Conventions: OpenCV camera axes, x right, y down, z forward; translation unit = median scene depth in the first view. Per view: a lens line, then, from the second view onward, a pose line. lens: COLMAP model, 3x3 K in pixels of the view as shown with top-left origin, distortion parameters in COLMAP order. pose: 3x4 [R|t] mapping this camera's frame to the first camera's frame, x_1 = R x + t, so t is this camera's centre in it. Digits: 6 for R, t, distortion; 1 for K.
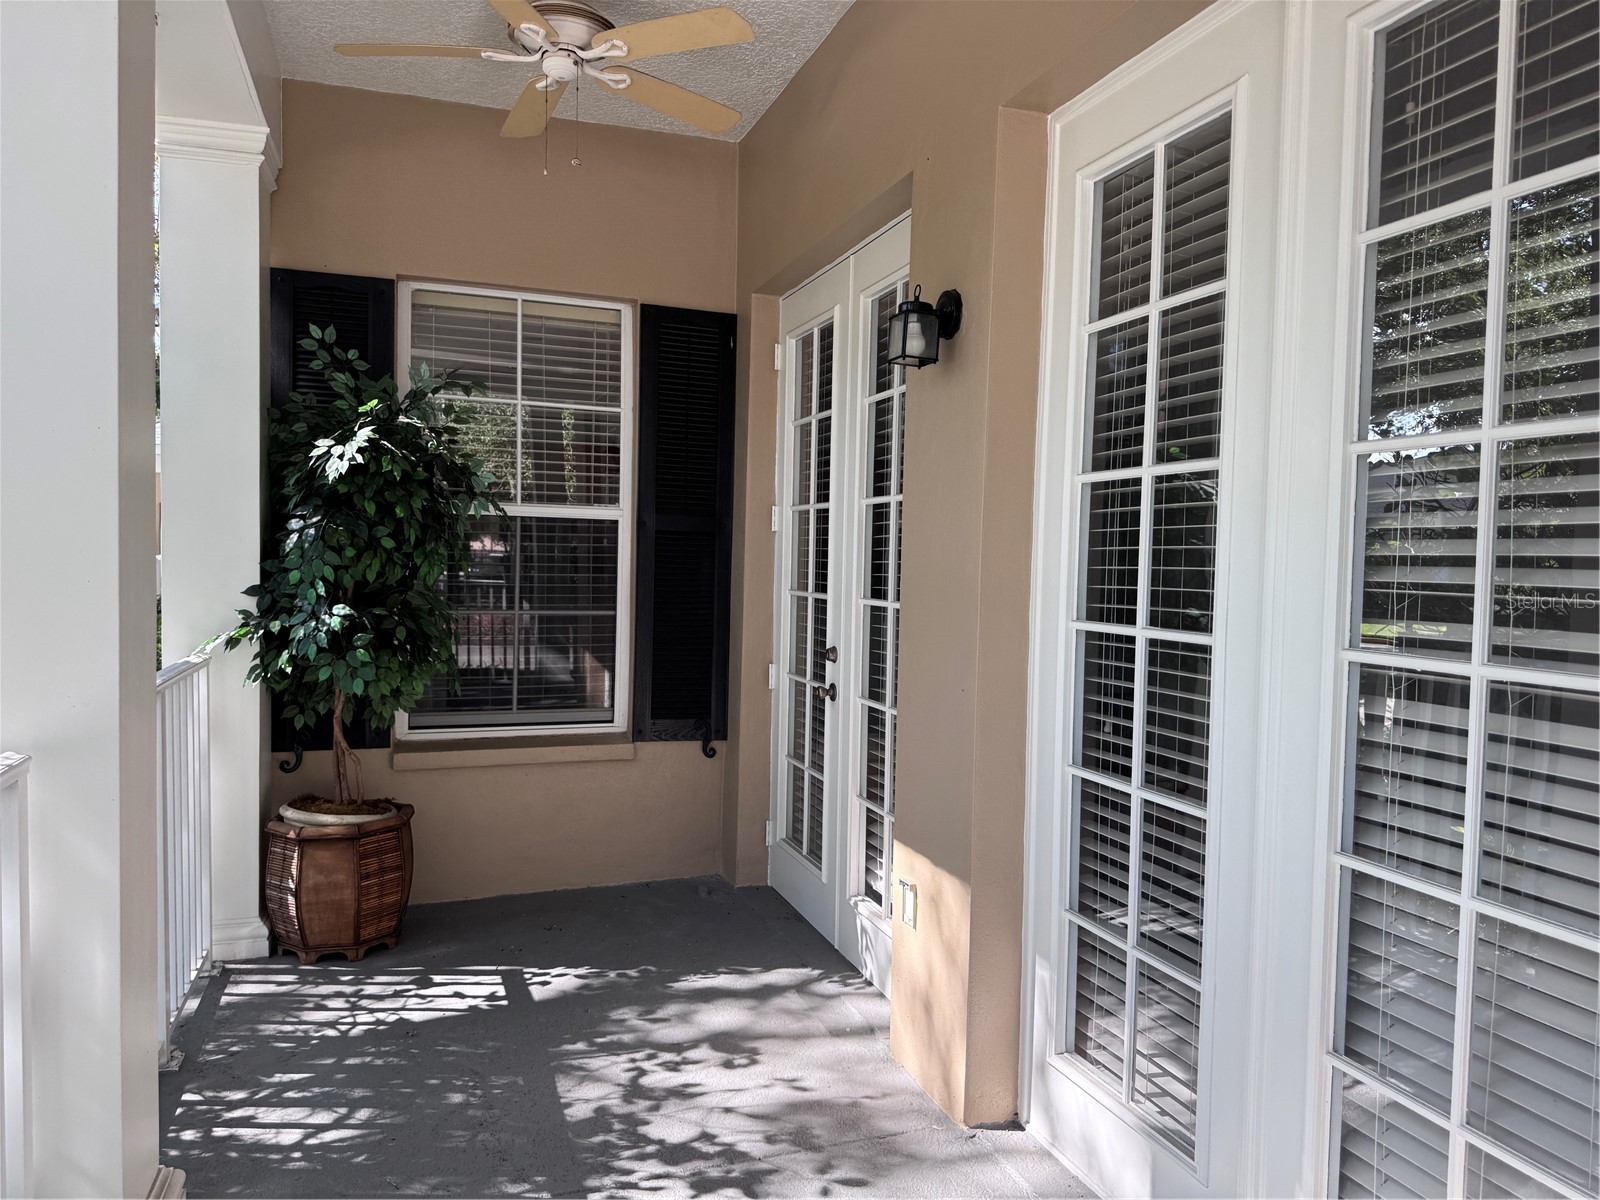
lens RADIAL K [[1135.1, 0, 801.9], [0, 1135.1, 605.5], [0, 0, 1]] dist [0.060580, -0.085665]
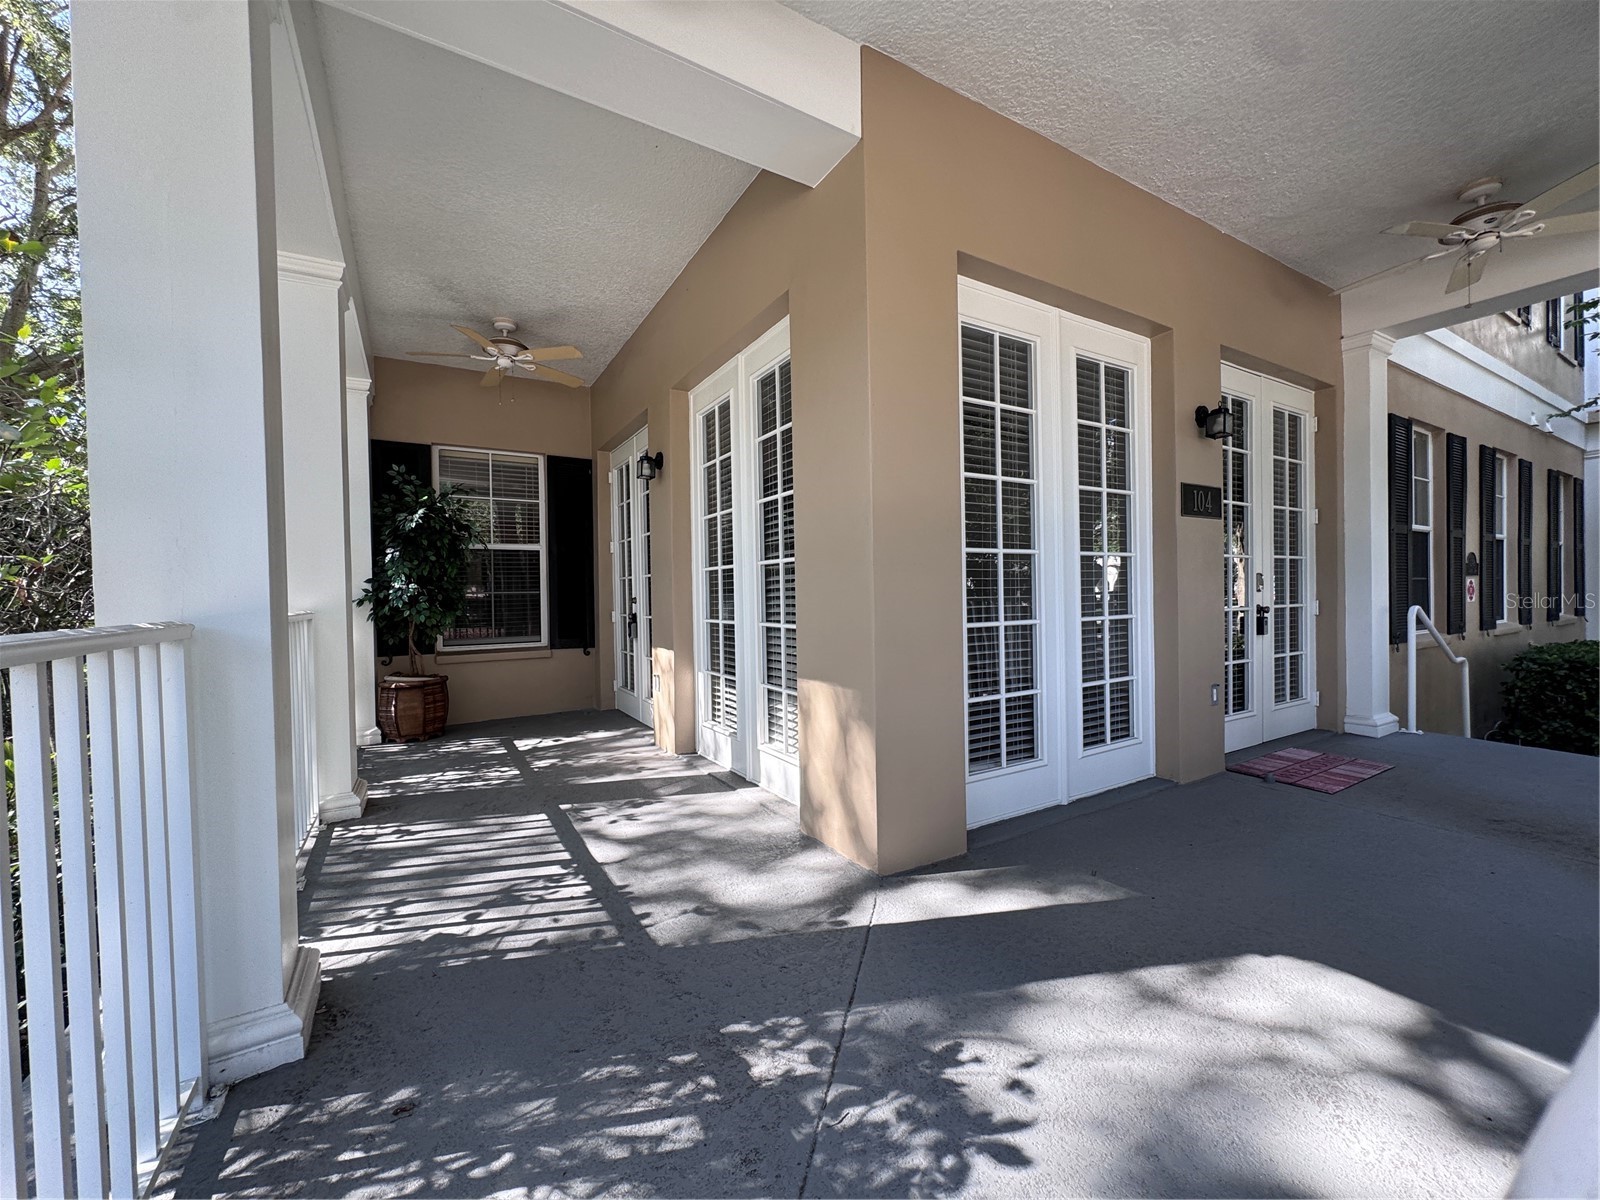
lens RADIAL K [[637.4, 0, 796.4], [0, 637.4, 604.5], [0, 0, 1]] dist [-0.000935, -0.000452]
pose [[0.979339, -0.039815, 0.198267, 0.098533], [0.044816, 0.998779, -0.020799, 0.098362], [-0.197196, 0.029255, 0.979927, -0.405327]]
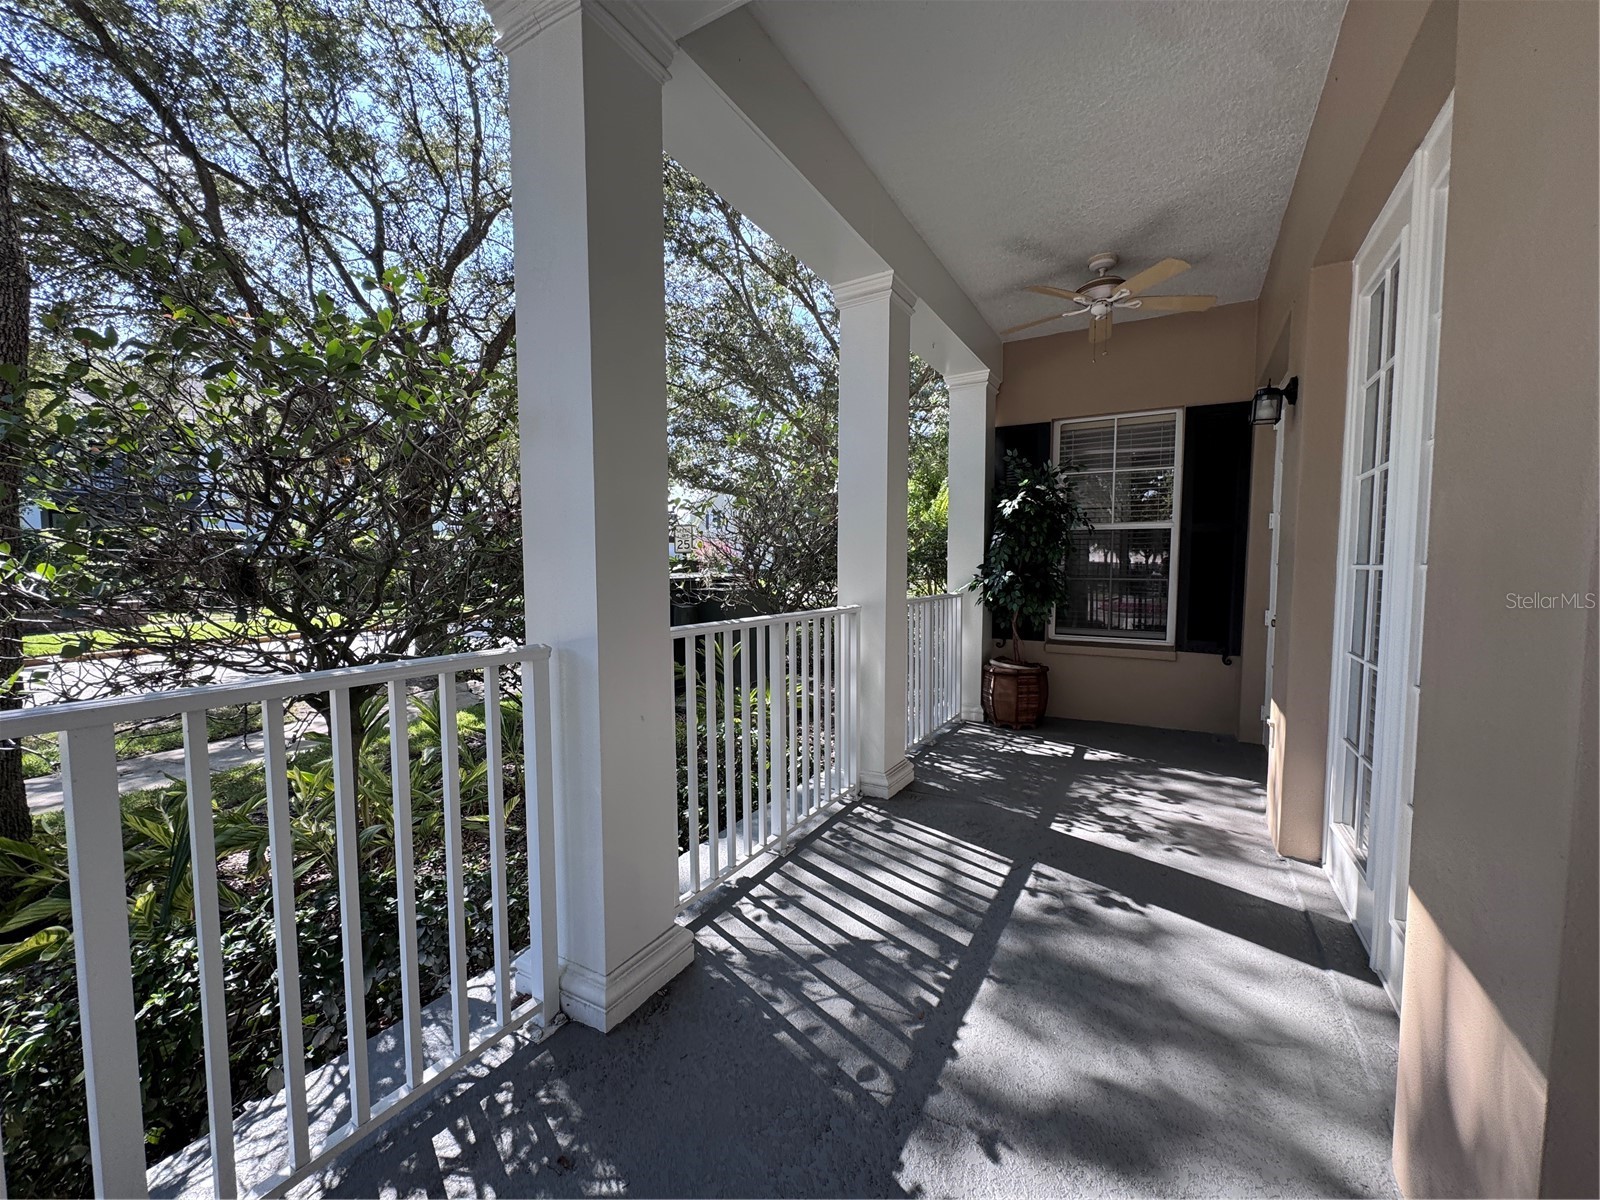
lens RADIAL K [[637.4, 0, 796.4], [0, 637.4, 604.5], [0, 0, 1]] dist [-0.000935, -0.000452]
pose [[0.646008, 0.027580, -0.762832, 0.284895], [-0.019866, 0.999616, 0.019317, 0.047783], [0.763072, 0.002675, 0.646308, -0.144973]]
